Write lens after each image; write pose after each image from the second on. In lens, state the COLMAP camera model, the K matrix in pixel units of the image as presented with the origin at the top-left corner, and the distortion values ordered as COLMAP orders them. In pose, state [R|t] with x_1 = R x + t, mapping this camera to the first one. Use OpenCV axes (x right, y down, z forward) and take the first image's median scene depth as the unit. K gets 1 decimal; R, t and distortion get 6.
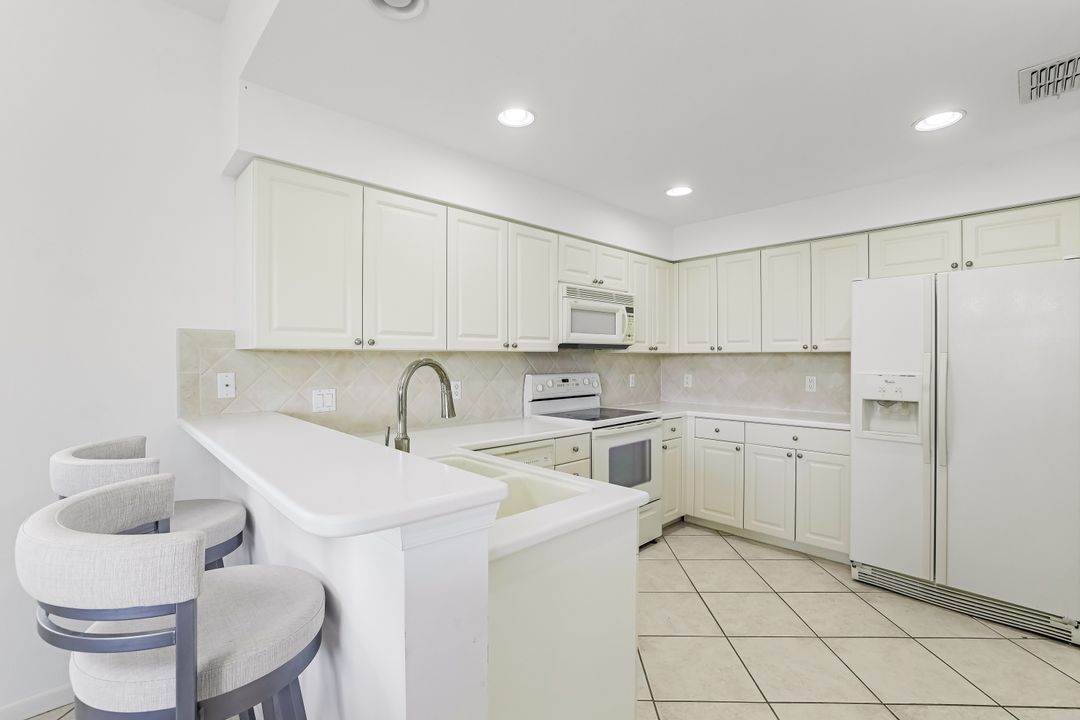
lens RADIAL K [[476.3, 0, 540.3], [0, 476.3, 358.0], [0, 0, 1]] dist [-0.030238, 0.007092]
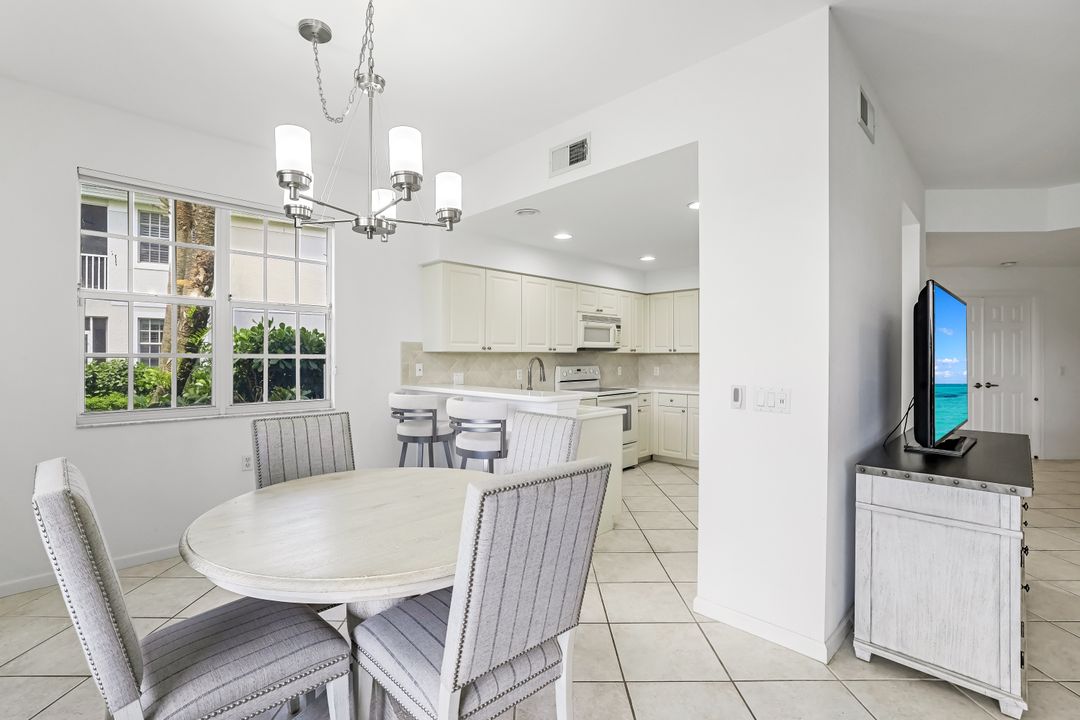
lens RADIAL K [[491.7, 0, 548.0], [0, 491.7, 353.4], [0, 0, 1]] dist [-0.001845, 0.002085]
pose [[0.998915, 0.001648, 0.046532, -0.140815], [-0.001382, 0.999983, -0.005743, 0.000071], [-0.046541, 0.005673, 0.998900, -0.718924]]
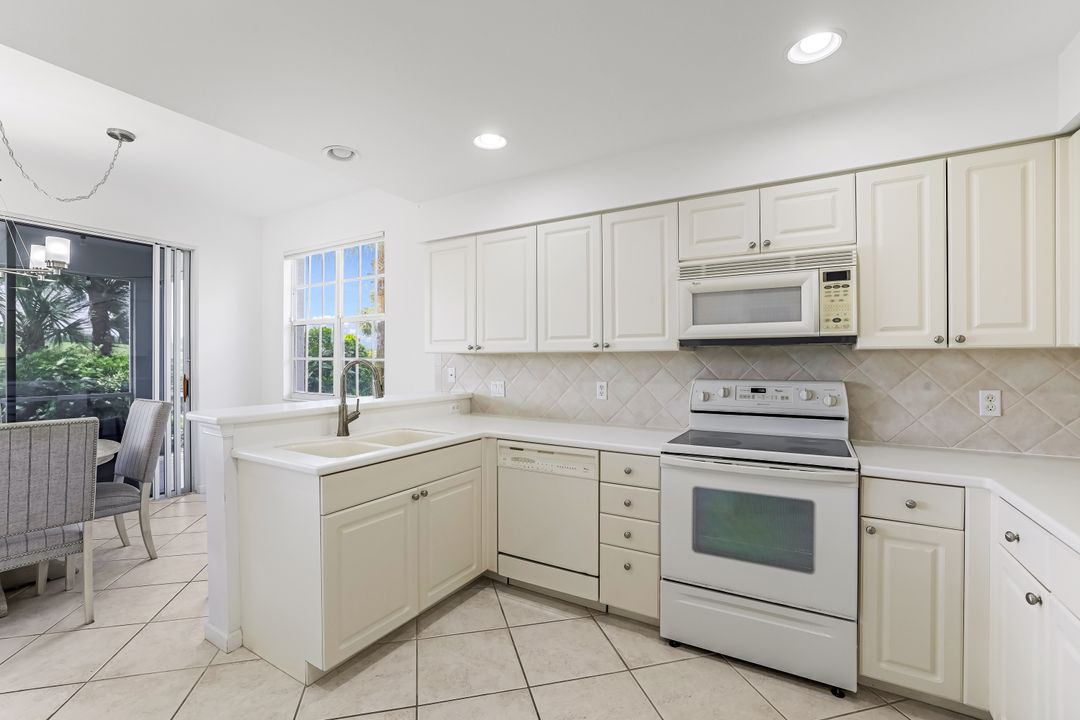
lens RADIAL K [[476.3, 0, 531.0], [0, 476.3, 354.2], [0, 0, 1]] dist [-0.030238, 0.007092]
pose [[0.263932, -0.008222, -0.964506, 0.688860], [0.001434, 0.999966, -0.008132, -0.001601], [0.964540, 0.000763, 0.263935, 0.526617]]
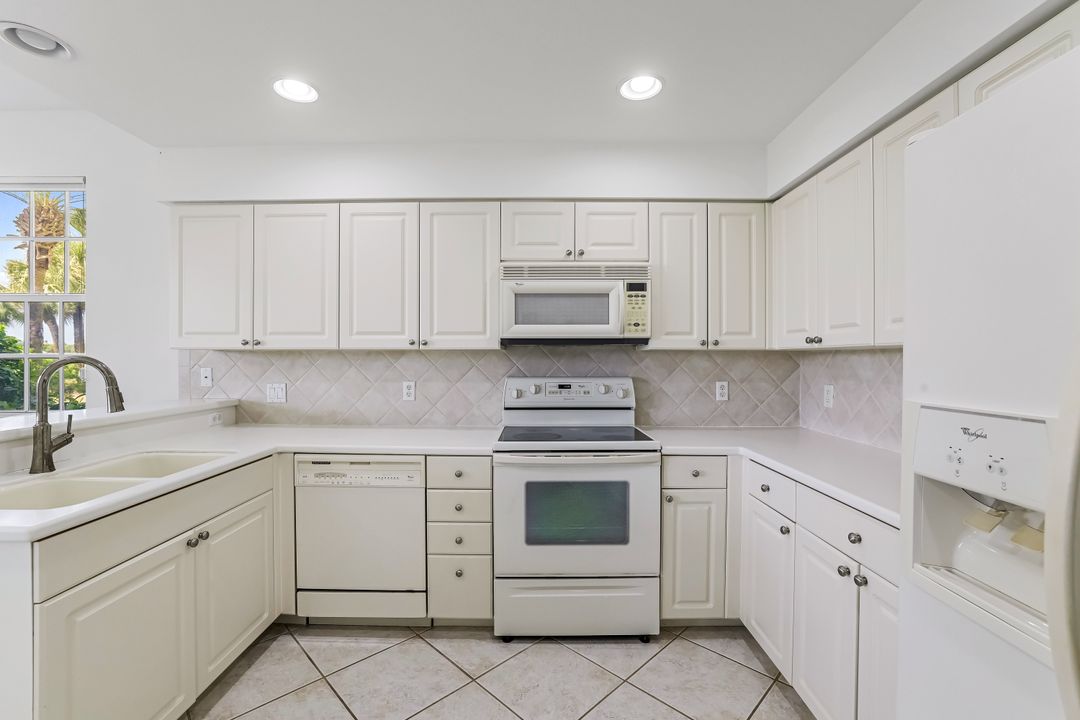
lens RADIAL K [[476.3, 0, 536.9], [0, 476.3, 355.6], [0, 0, 1]] dist [-0.030238, 0.007092]
pose [[0.722289, 0.000290, -0.691591, 0.596742], [-0.002011, 0.999997, -0.001682, -0.001540], [0.691589, 0.002606, 0.722287, 0.440832]]
